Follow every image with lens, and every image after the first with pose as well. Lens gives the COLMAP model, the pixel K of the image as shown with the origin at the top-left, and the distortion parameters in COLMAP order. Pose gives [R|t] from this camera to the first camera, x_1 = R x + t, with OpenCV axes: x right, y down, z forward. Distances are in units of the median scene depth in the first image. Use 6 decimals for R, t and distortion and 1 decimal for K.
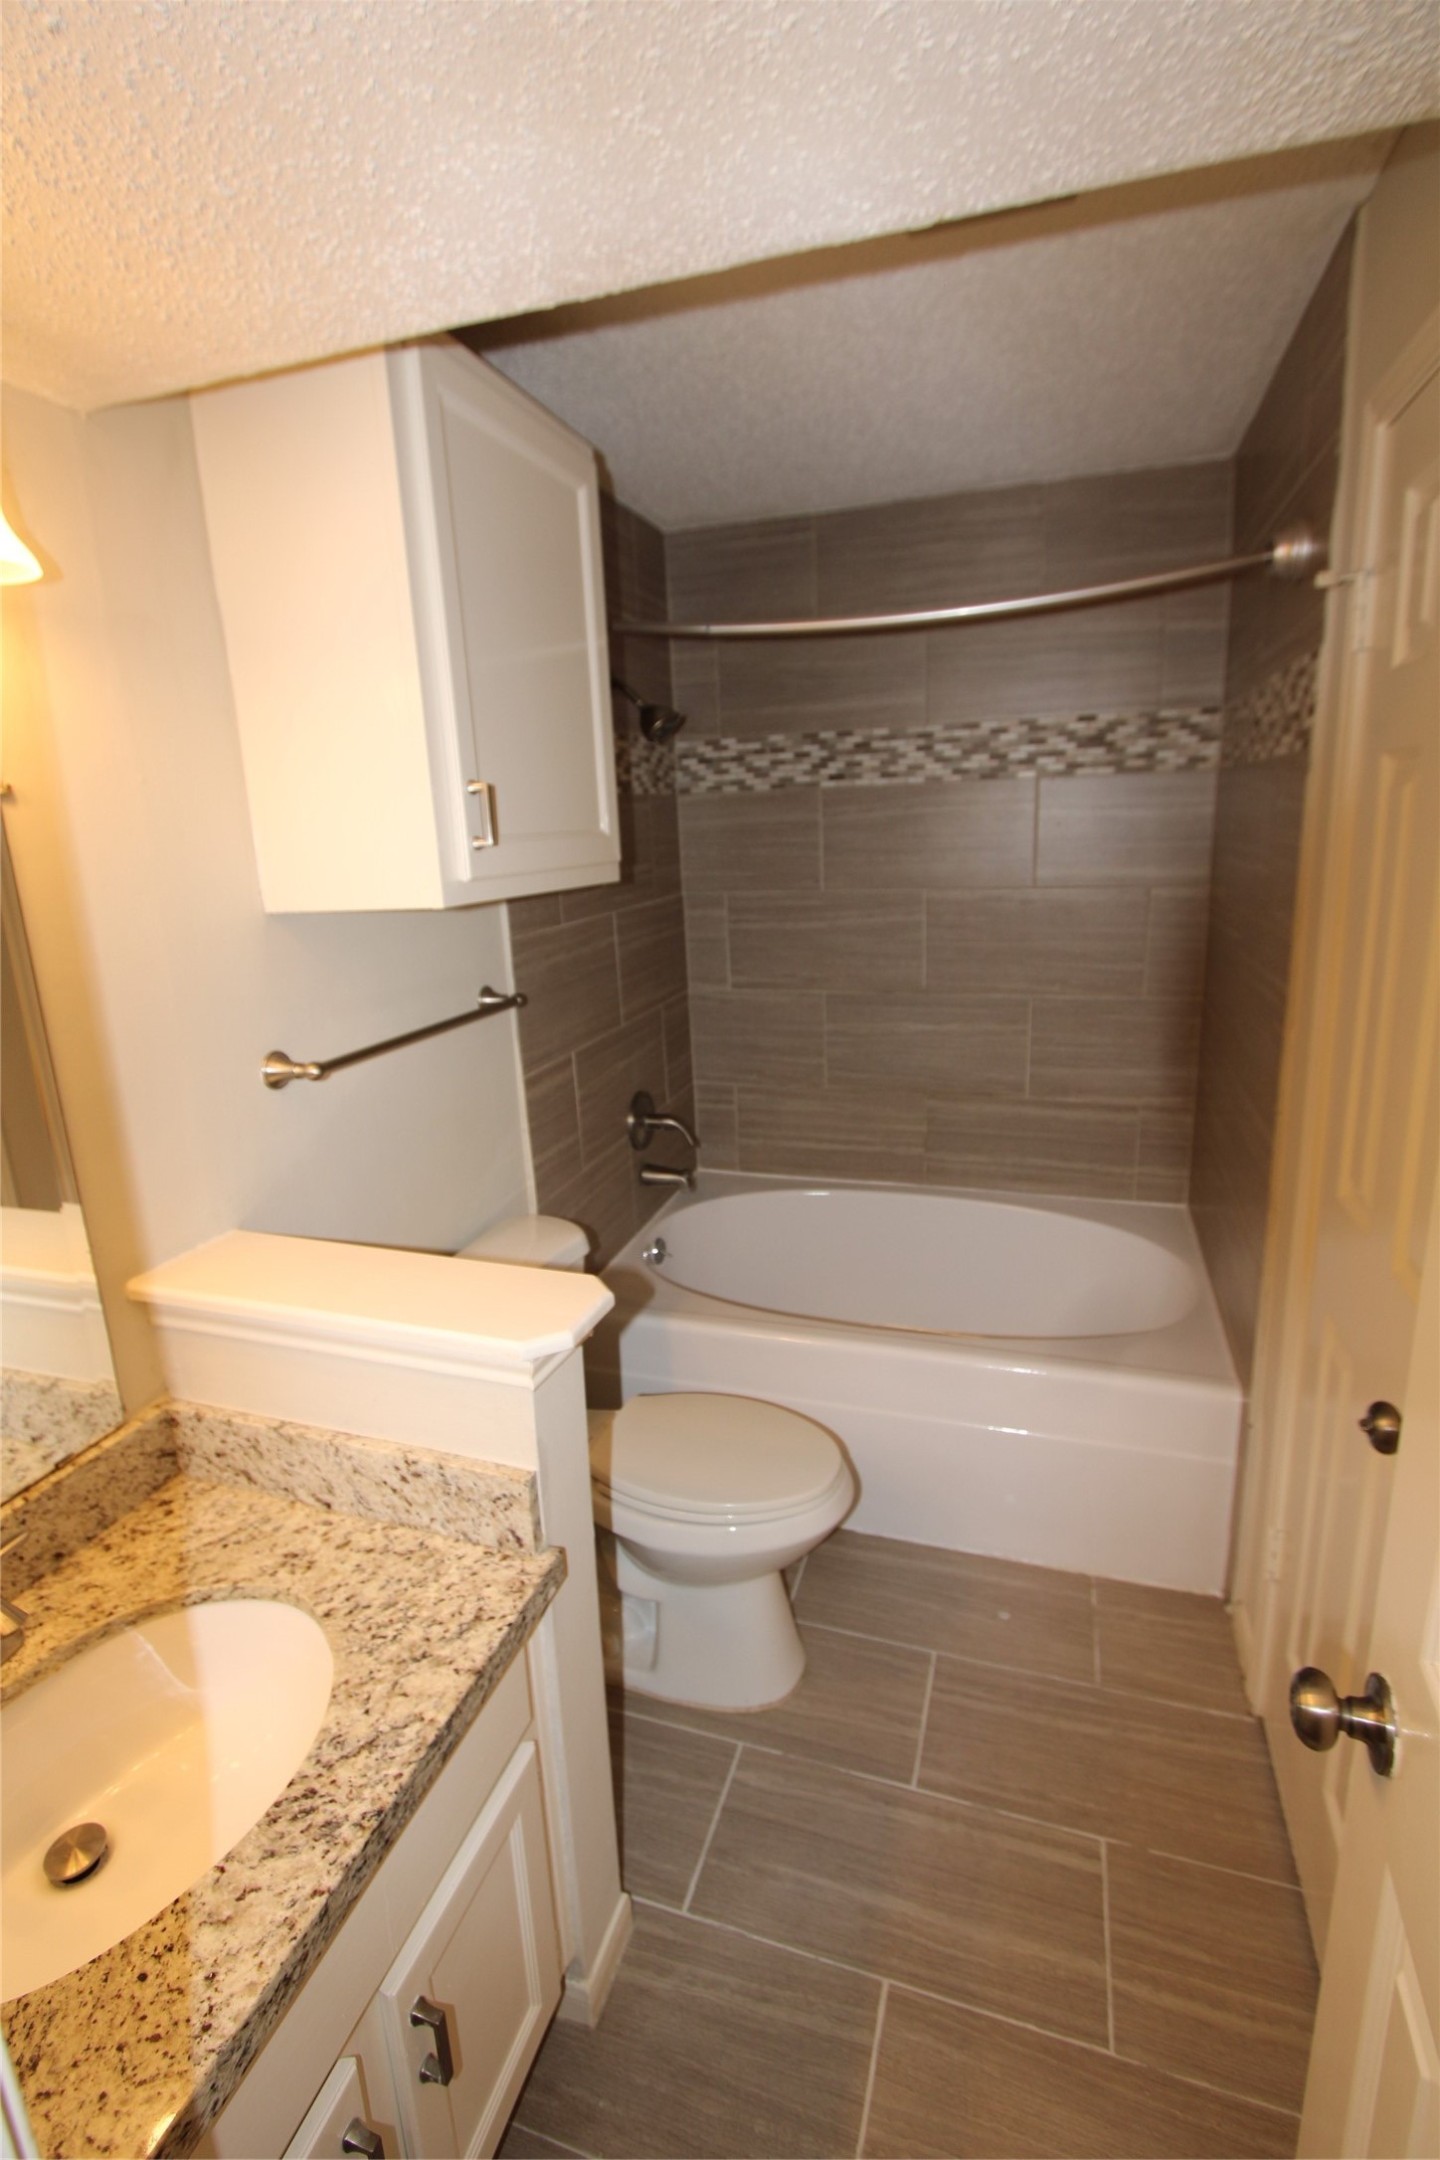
lens RADIAL K [[1011.2, 0, 708.4], [0, 1011.2, 1075.7], [0, 0, 1]] dist [-0.029940, 0.014501]
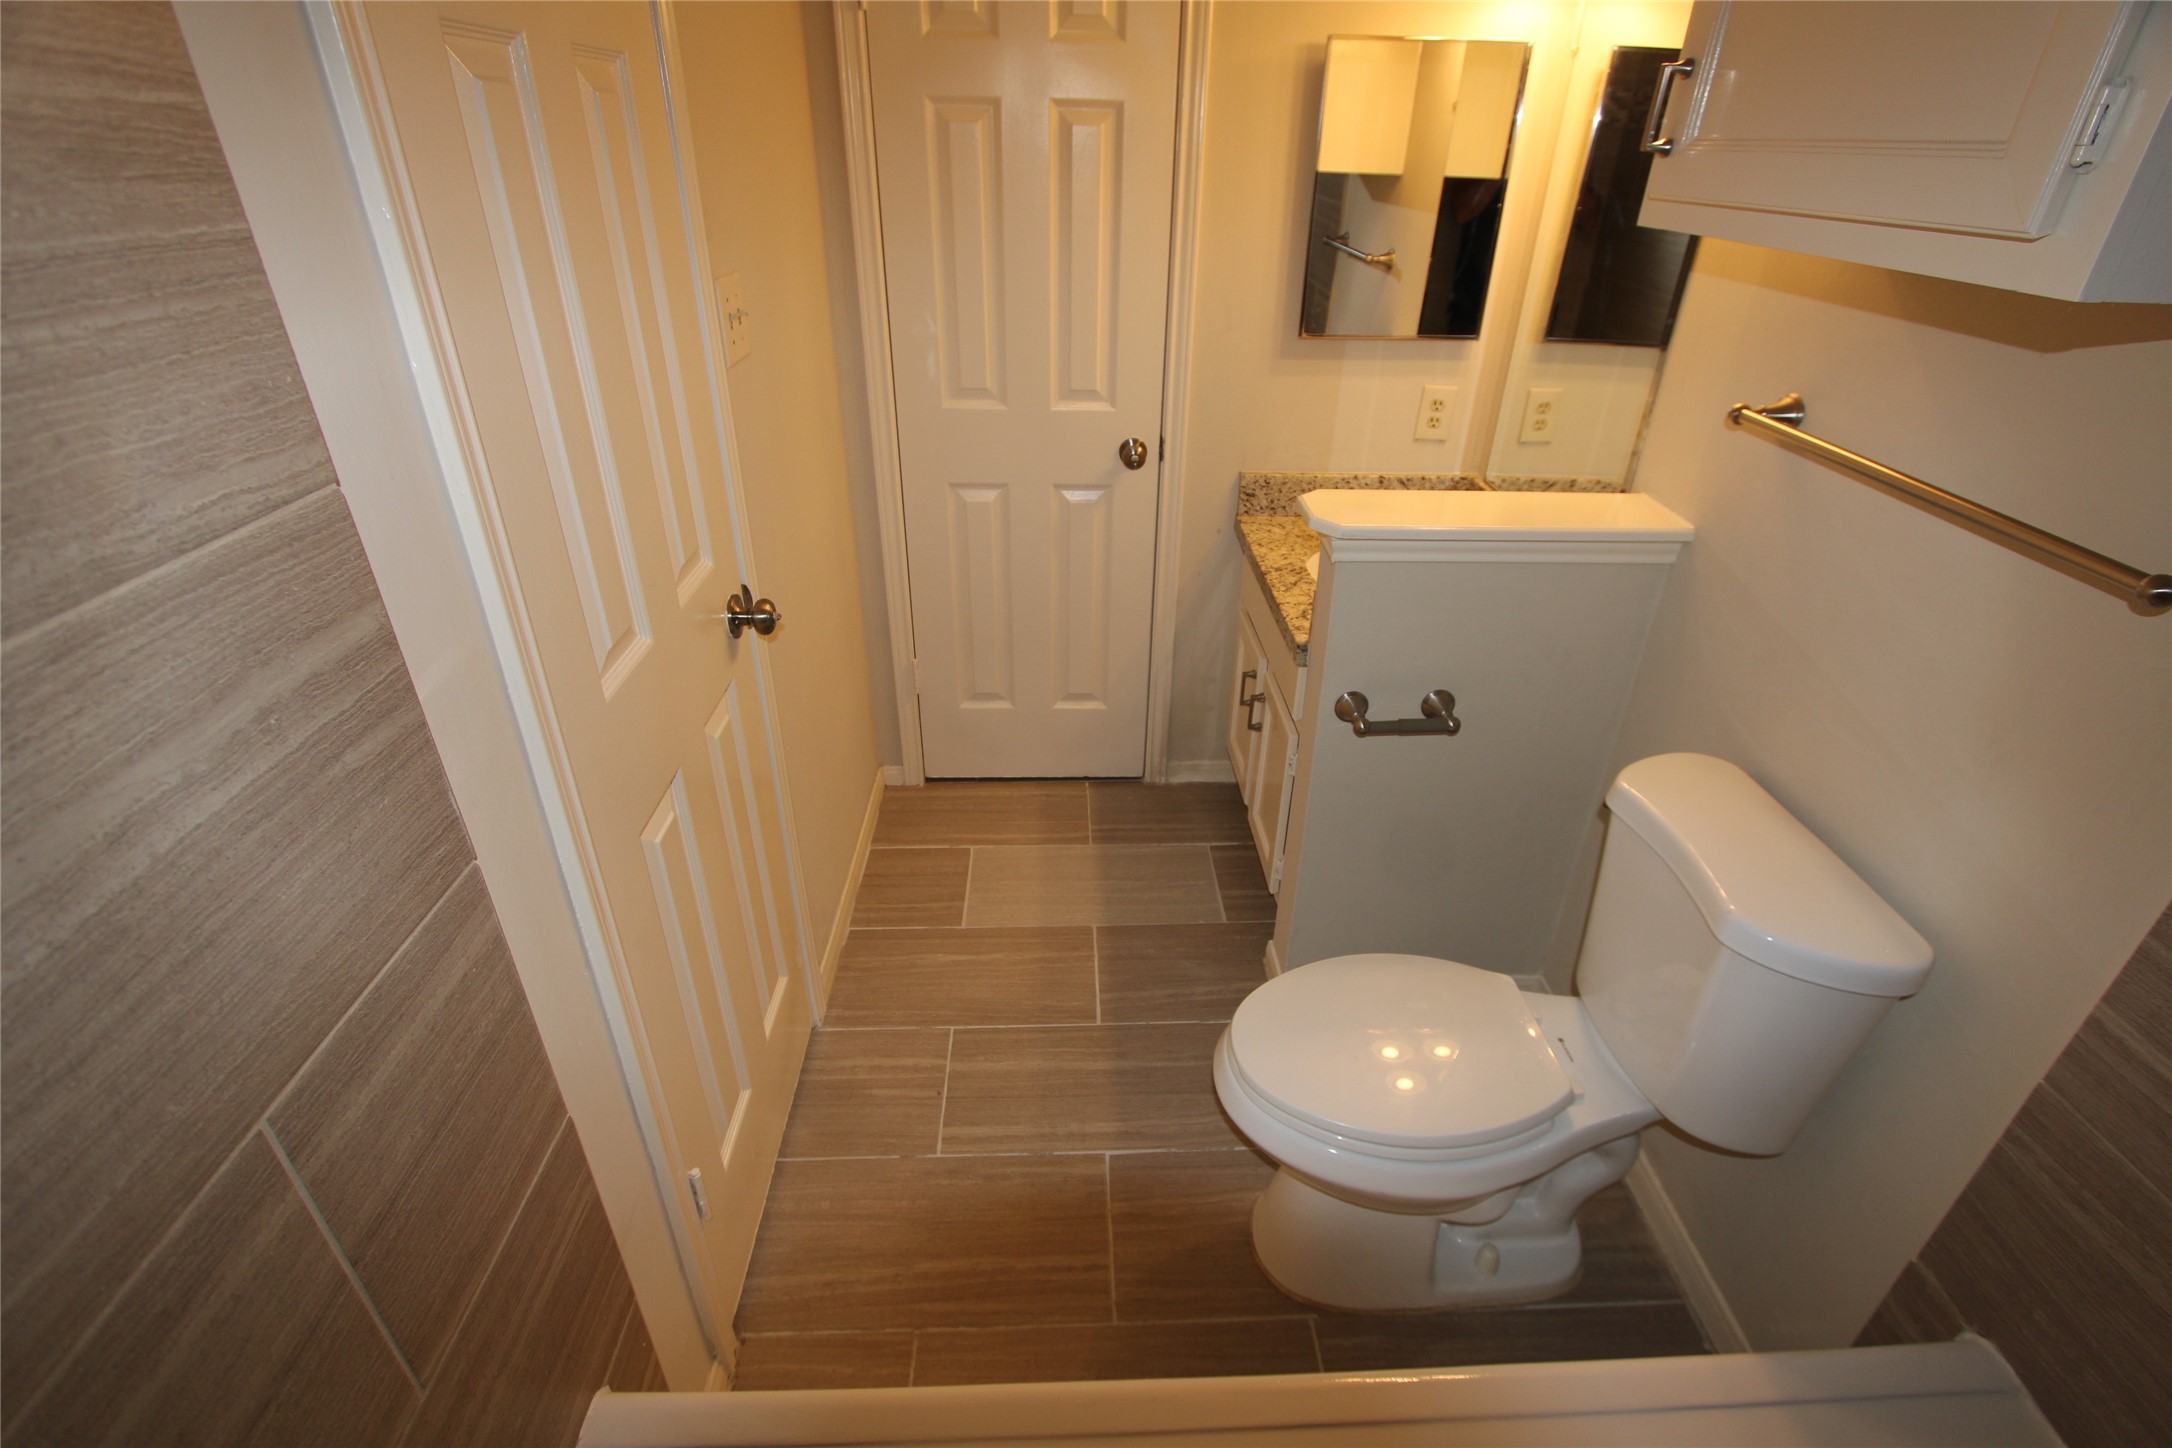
lens RADIAL K [[1004.7, 0, 1111.4], [0, 1004.7, 715.7], [0, 0, 1]] dist [-0.017321, 0.001759]
pose [[-0.933948, 0.194117, -0.300101, 0.180494], [-0.068471, 0.726927, 0.683293, -0.145577], [0.350790, 0.658708, -0.665620, 0.589452]]
